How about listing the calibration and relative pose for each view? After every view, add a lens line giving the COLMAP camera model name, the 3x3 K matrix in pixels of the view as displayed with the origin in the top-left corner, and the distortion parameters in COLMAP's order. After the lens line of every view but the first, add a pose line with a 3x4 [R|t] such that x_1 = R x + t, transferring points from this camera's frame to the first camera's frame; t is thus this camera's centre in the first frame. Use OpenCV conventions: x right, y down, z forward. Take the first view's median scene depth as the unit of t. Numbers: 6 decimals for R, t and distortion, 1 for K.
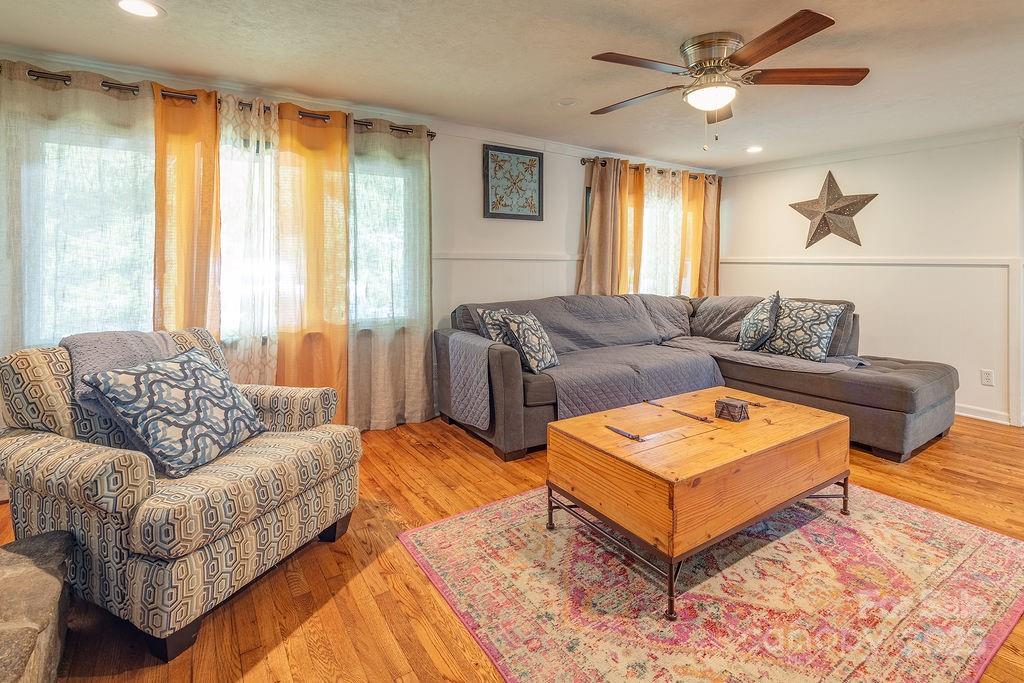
lens RADIAL K [[494.3, 0, 518.5], [0, 494.3, 268.1], [0, 0, 1]] dist [0.009309, -0.002738]
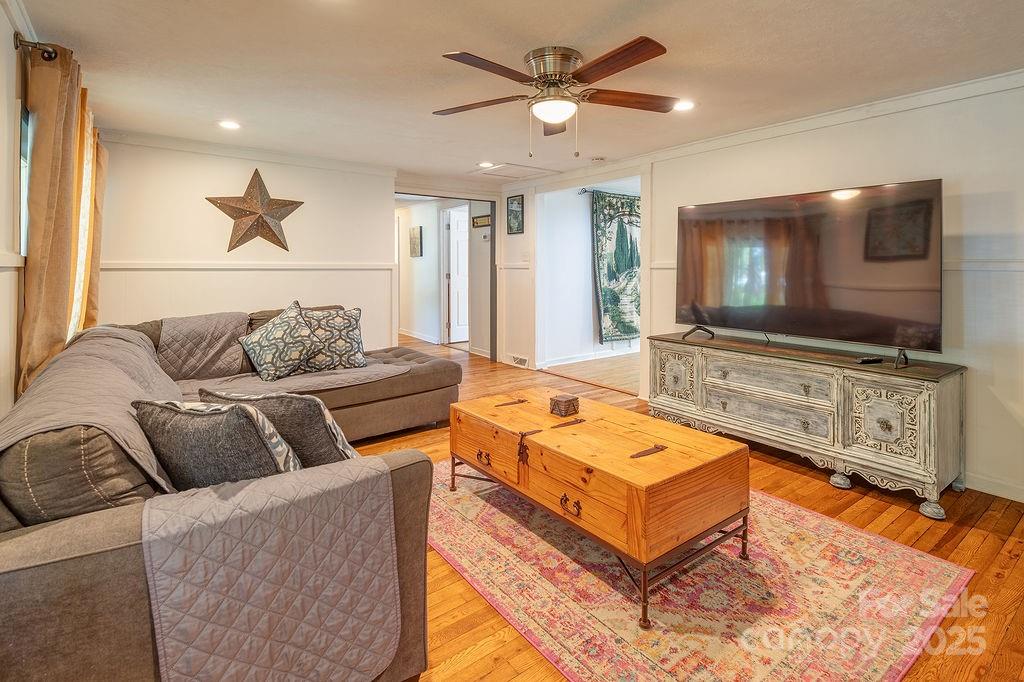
lens RADIAL K [[494.3, 0, 511.4], [0, 494.3, 261.5], [0, 0, 1]] dist [0.009309, -0.002738]
pose [[-0.048877, 0.001686, 0.998803, -0.391243], [0.016294, 0.999867, -0.000890, -0.017710], [-0.998672, 0.016231, -0.048898, 0.708402]]
